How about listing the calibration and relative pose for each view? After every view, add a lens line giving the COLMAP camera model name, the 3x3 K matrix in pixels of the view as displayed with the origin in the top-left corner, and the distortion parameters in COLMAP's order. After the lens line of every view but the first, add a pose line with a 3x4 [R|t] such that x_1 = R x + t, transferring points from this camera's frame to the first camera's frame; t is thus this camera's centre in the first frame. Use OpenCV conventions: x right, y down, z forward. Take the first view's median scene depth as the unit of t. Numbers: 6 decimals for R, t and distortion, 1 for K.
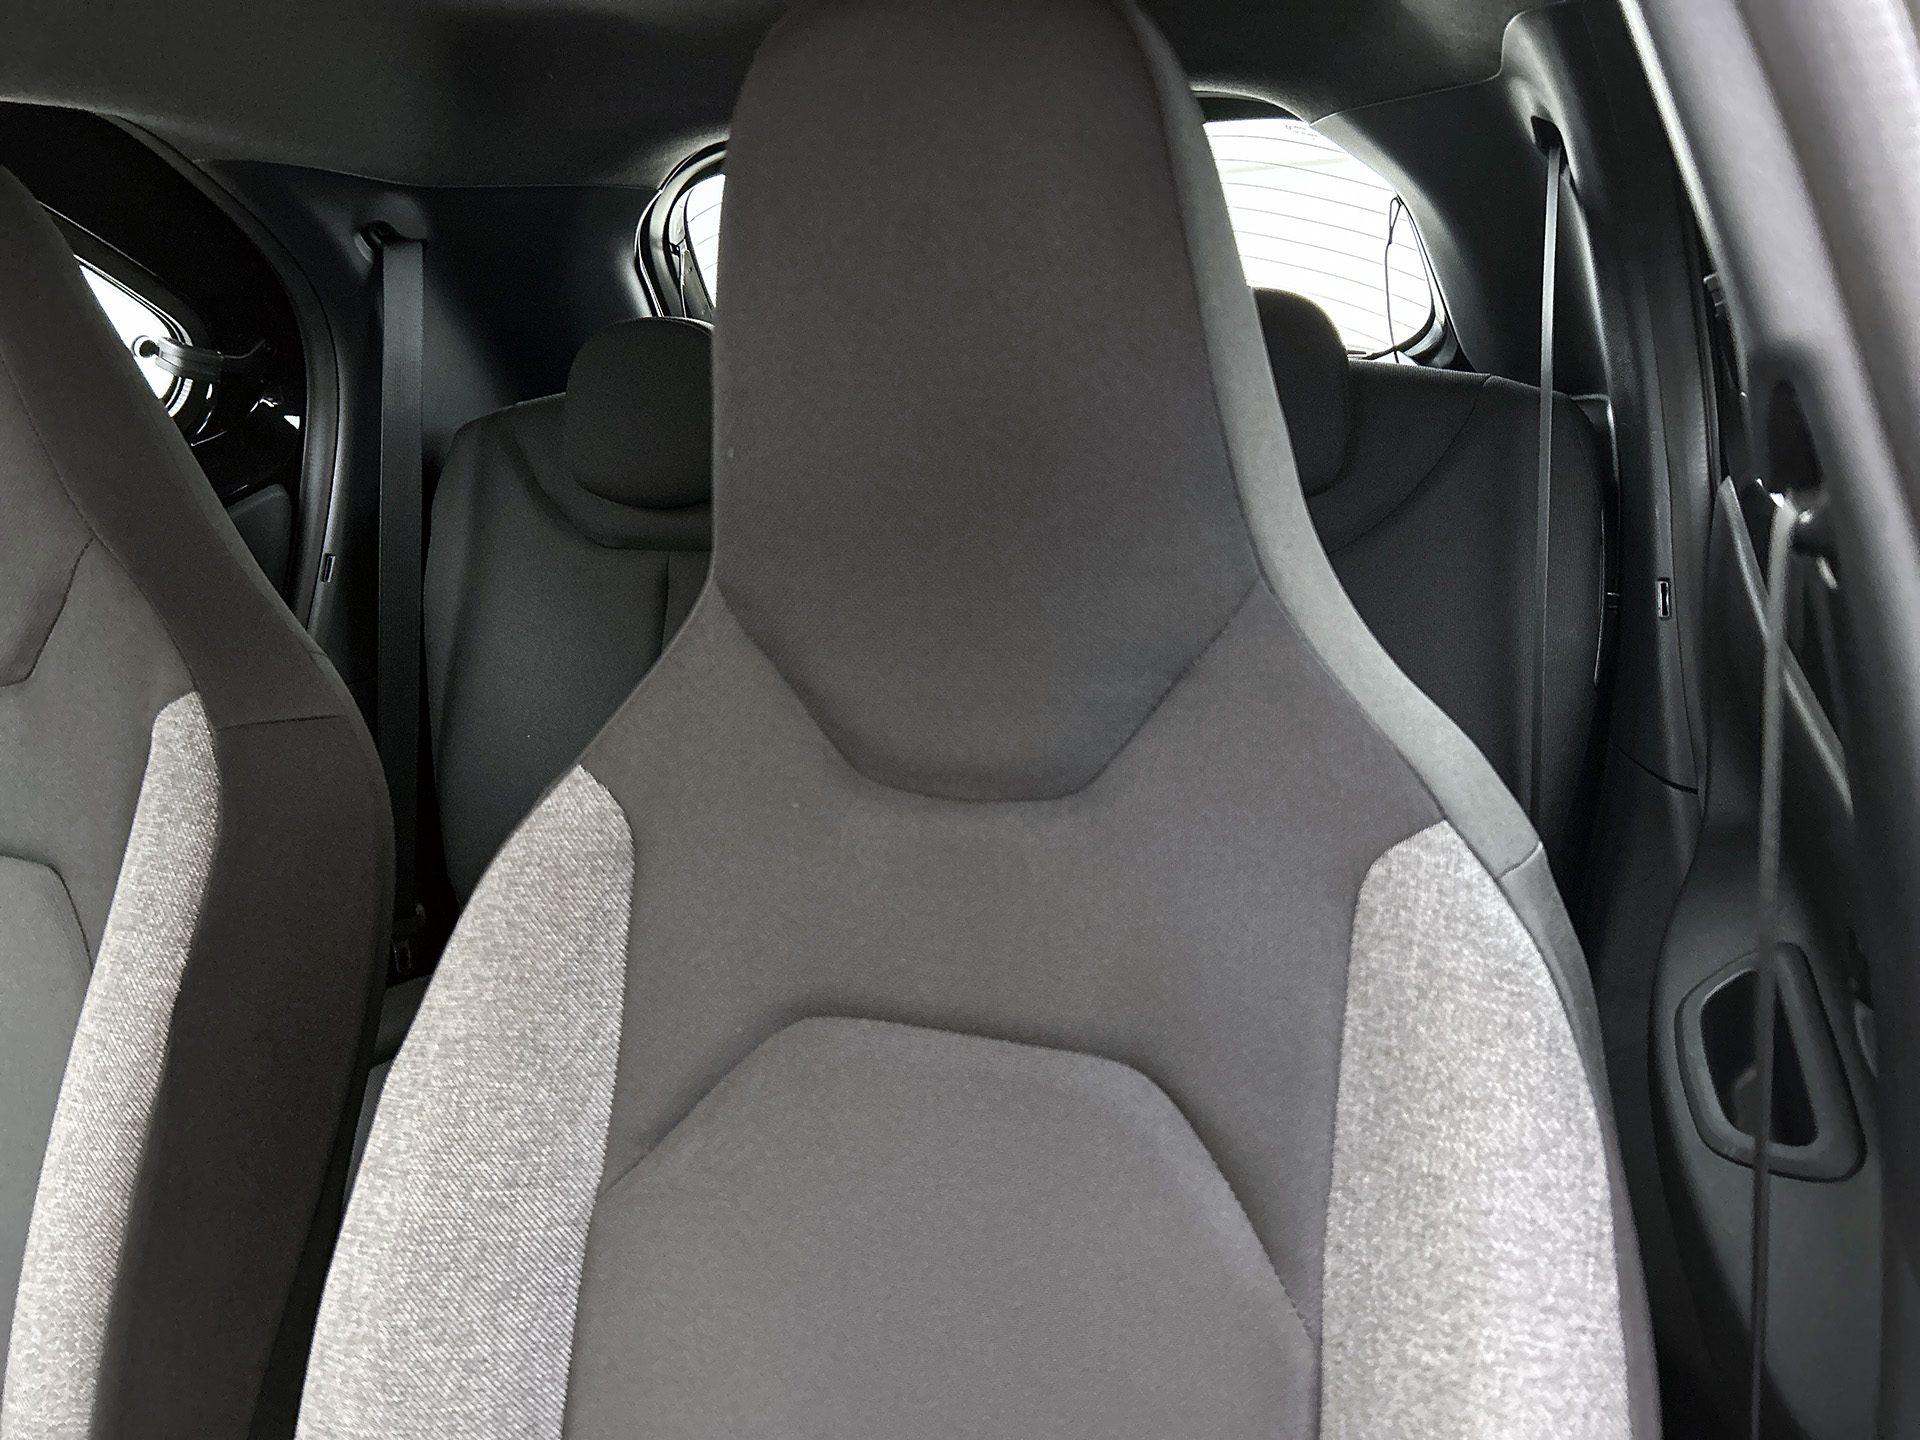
lens RADIAL K [[1431.2, 0, 960.0], [0, 1431.2, 720.0], [0, 0, 1]] dist [0.058919, -0.088698]
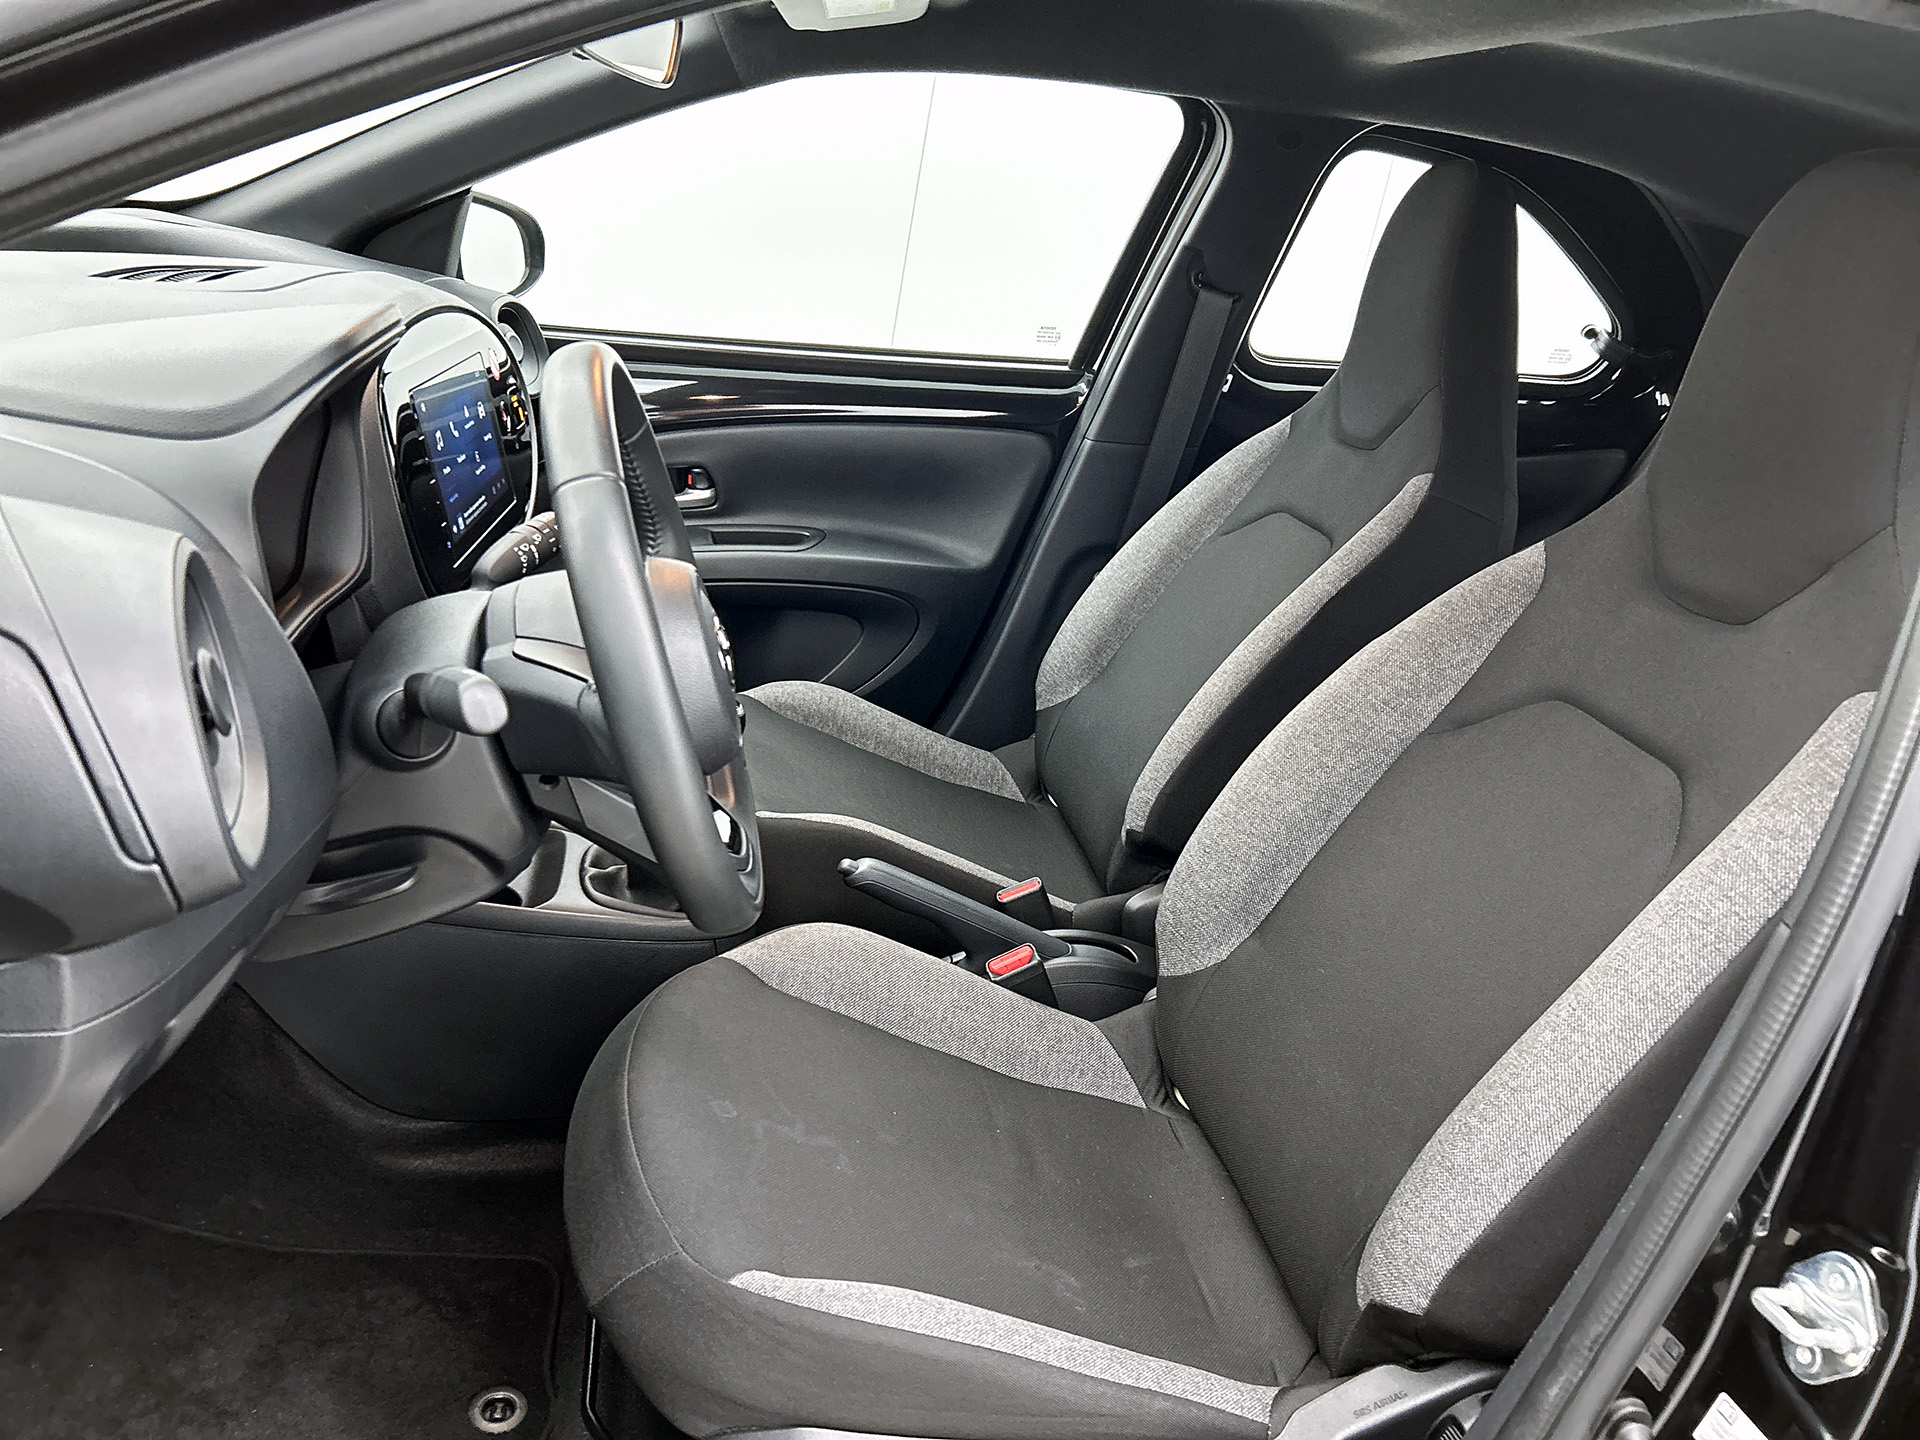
lens RADIAL K [[1431.2, 0, 960.0], [0, 1431.2, 720.0], [0, 0, 1]] dist [0.058919, -0.088698]
pose [[0.496656, 0.436495, -0.750204, 0.858671], [-0.474211, 0.860395, 0.186667, 0.243708], [0.726950, 0.263046, 0.634311, -0.645607]]
